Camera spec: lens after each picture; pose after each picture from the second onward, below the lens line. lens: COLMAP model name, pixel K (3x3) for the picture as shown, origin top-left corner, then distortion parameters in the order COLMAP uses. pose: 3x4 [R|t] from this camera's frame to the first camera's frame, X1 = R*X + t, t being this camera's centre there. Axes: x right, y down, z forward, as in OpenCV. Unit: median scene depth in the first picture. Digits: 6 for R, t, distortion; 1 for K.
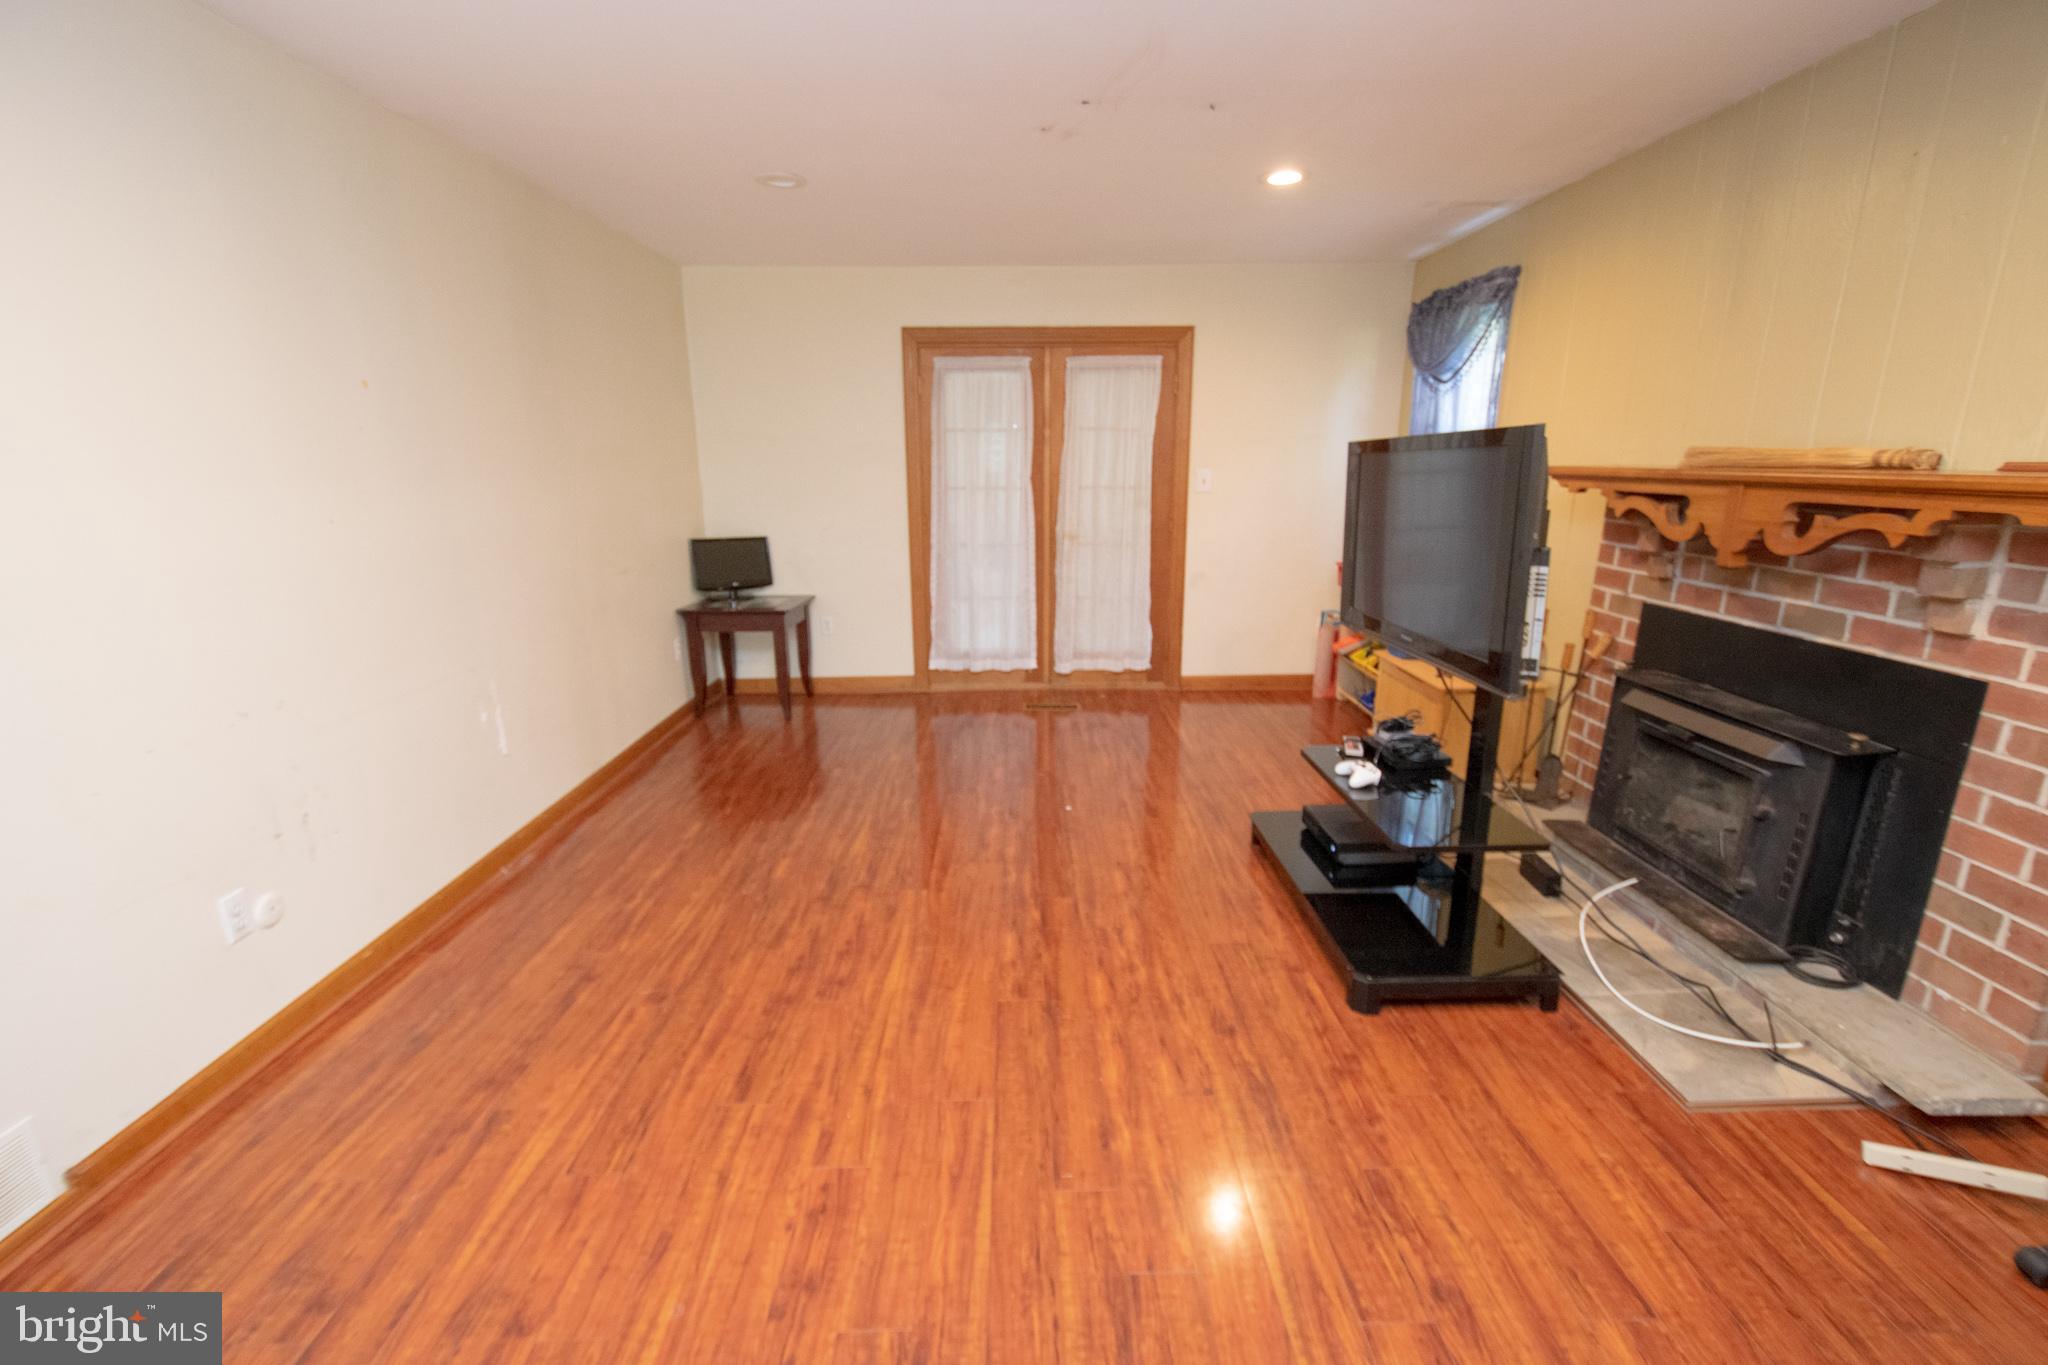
lens RADIAL K [[893.0, 0, 1027.0], [0, 893.0, 691.8], [0, 0, 1]] dist [0.006219, -0.000716]
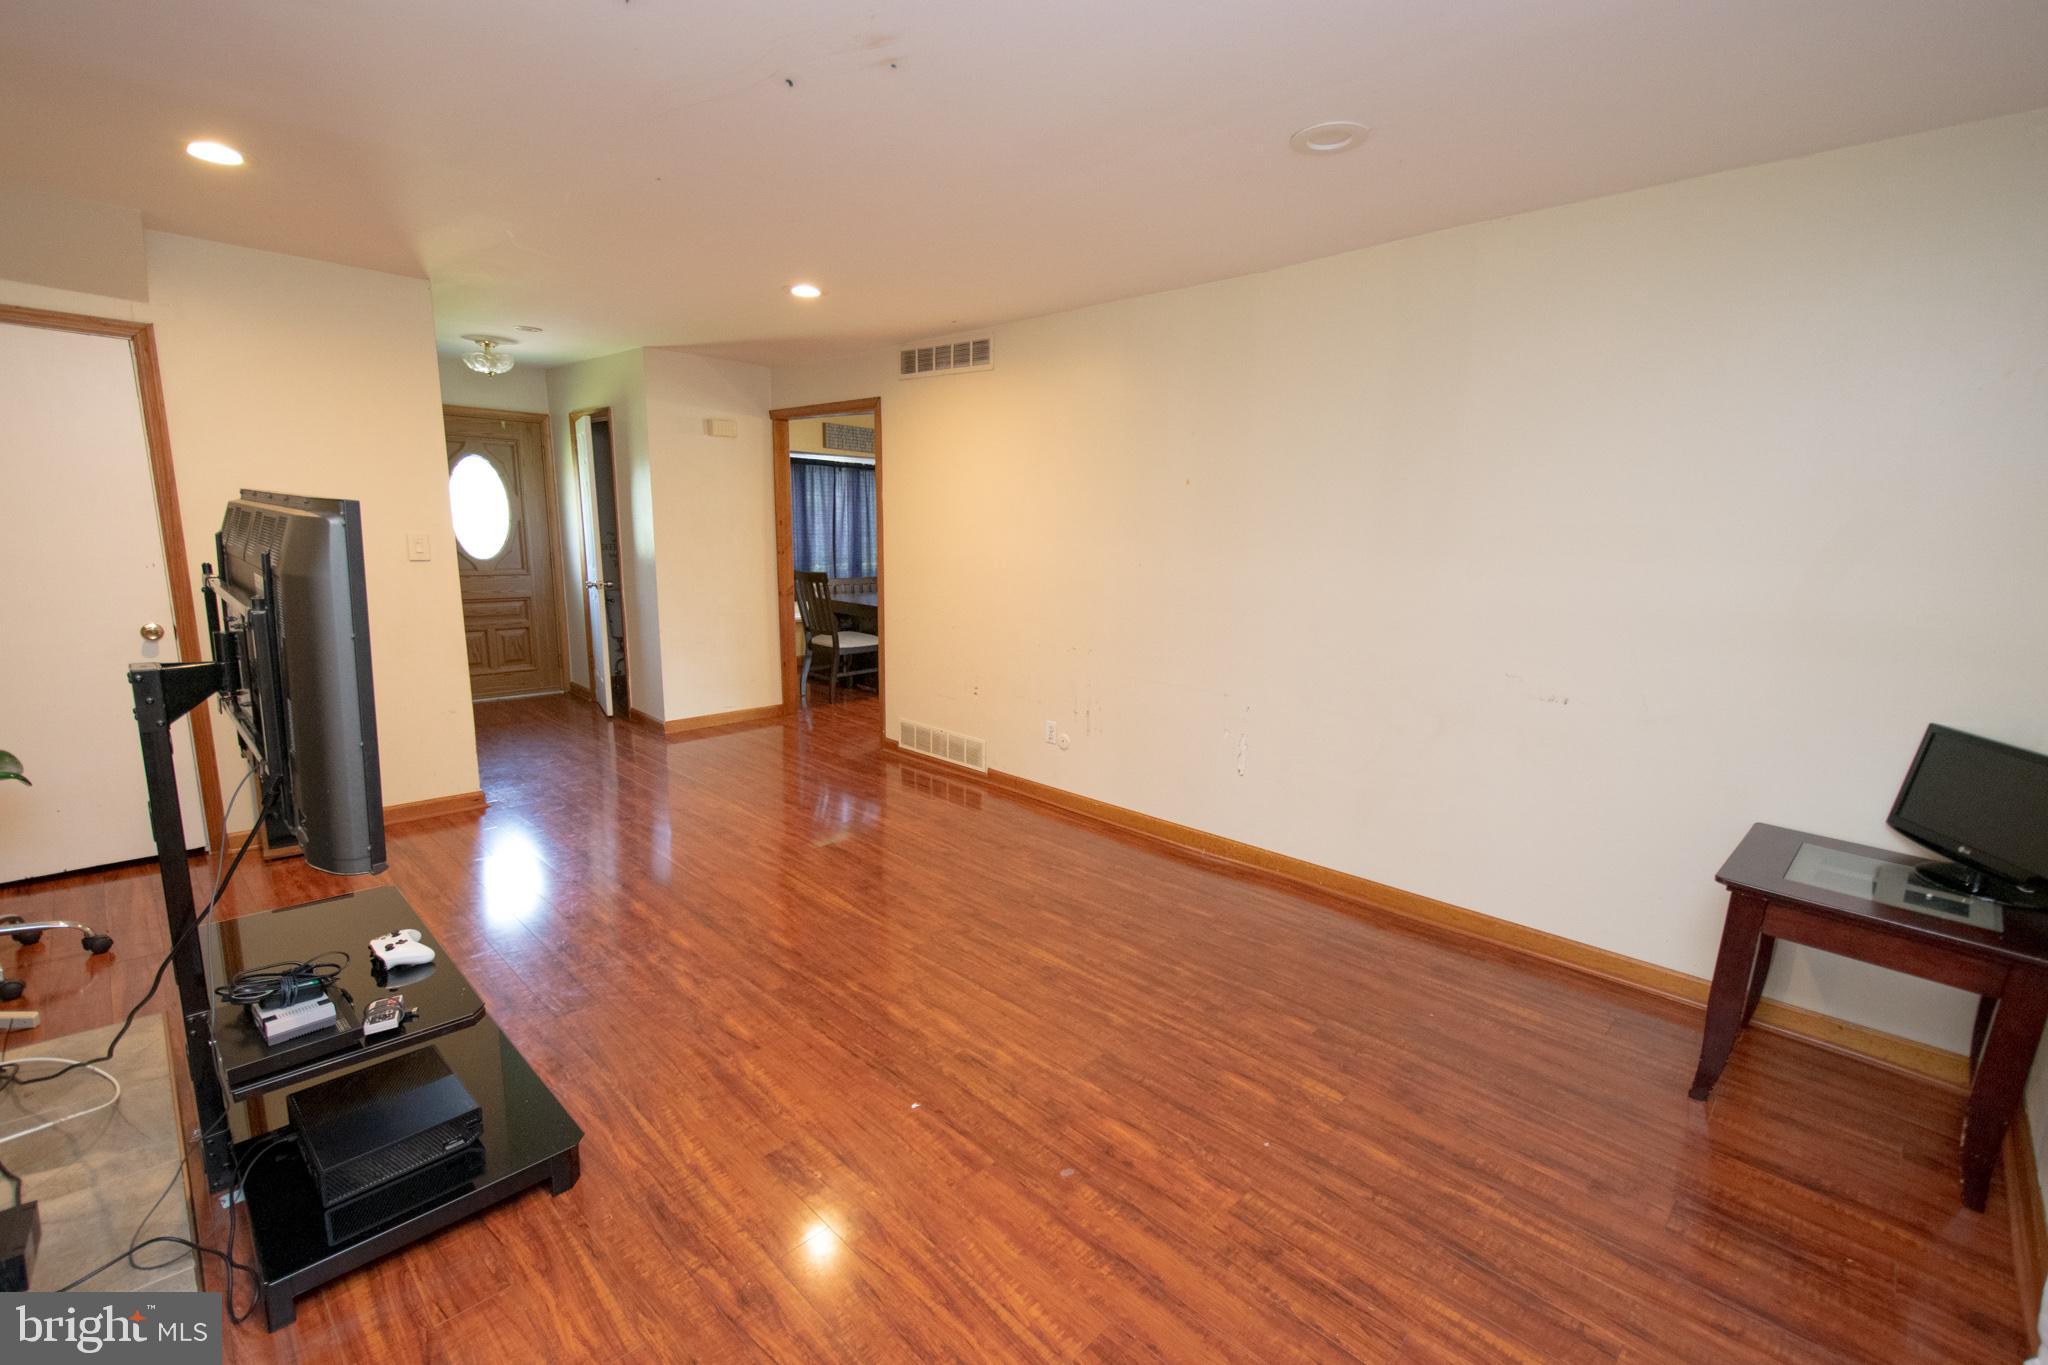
lens RADIAL K [[894.5, 0, 1032.2], [0, 894.5, 687.7], [0, 0, 1]] dist [0.008631, 0.000052]
pose [[-0.705910, 0.122567, -0.697616, 0.456797], [-0.198006, 0.911499, 0.360505, -0.434899], [0.680062, 0.392616, -0.619167, 1.591162]]
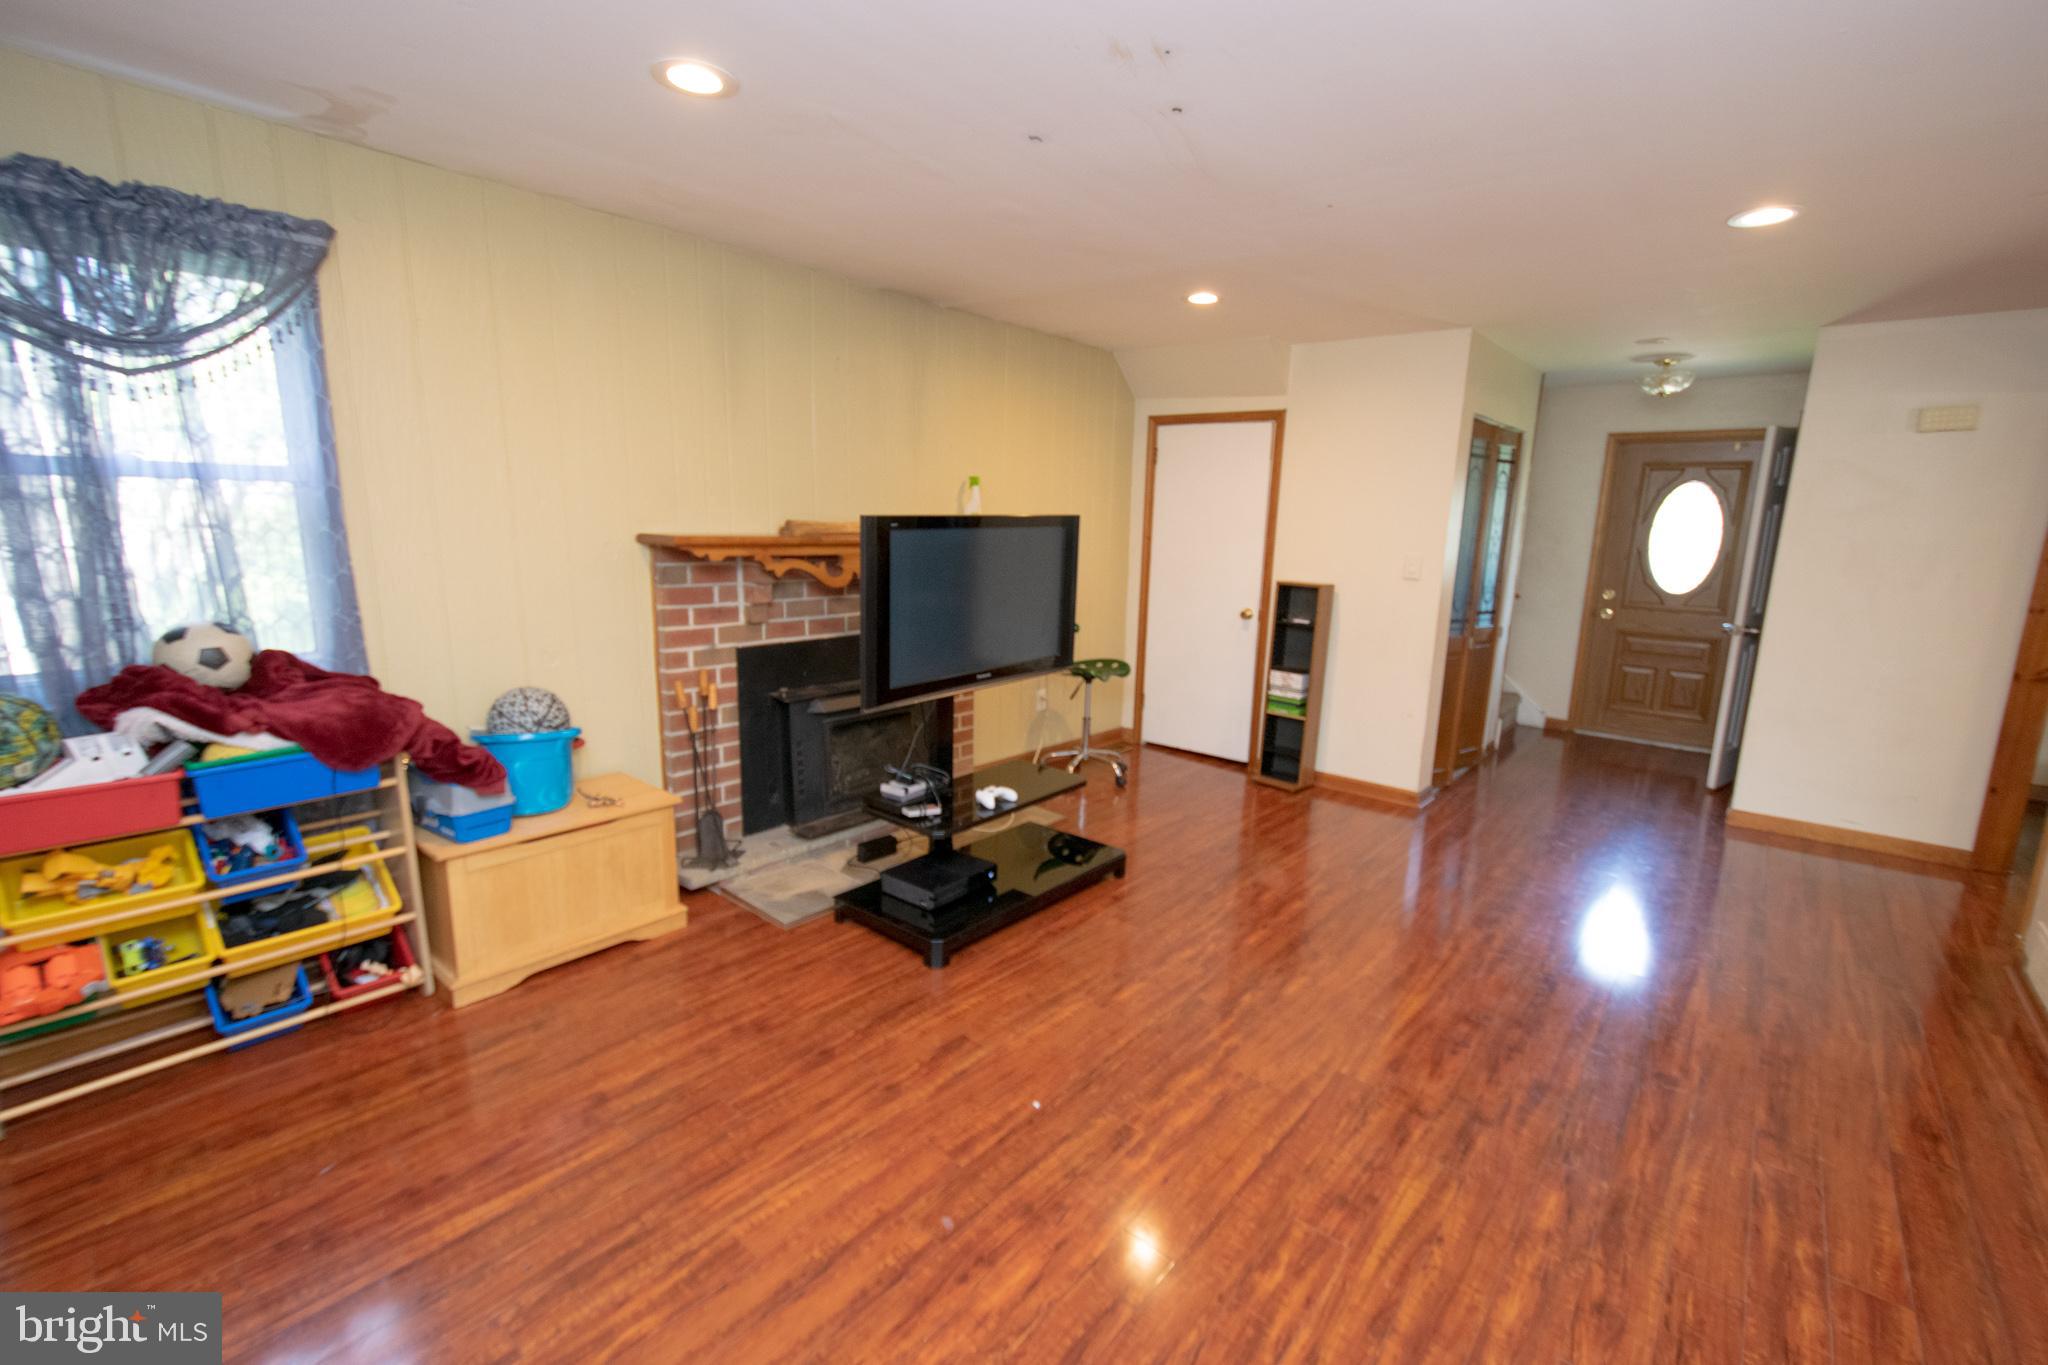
lens RADIAL K [[893.0, 0, 1027.0], [0, 893.0, 691.8], [0, 0, 1]] dist [0.006219, -0.000716]
pose [[-0.757878, -0.137858, 0.637665, -0.362585], [0.147038, 0.916176, 0.372829, -0.432598], [-0.635611, 0.376320, -0.674079, 1.582904]]
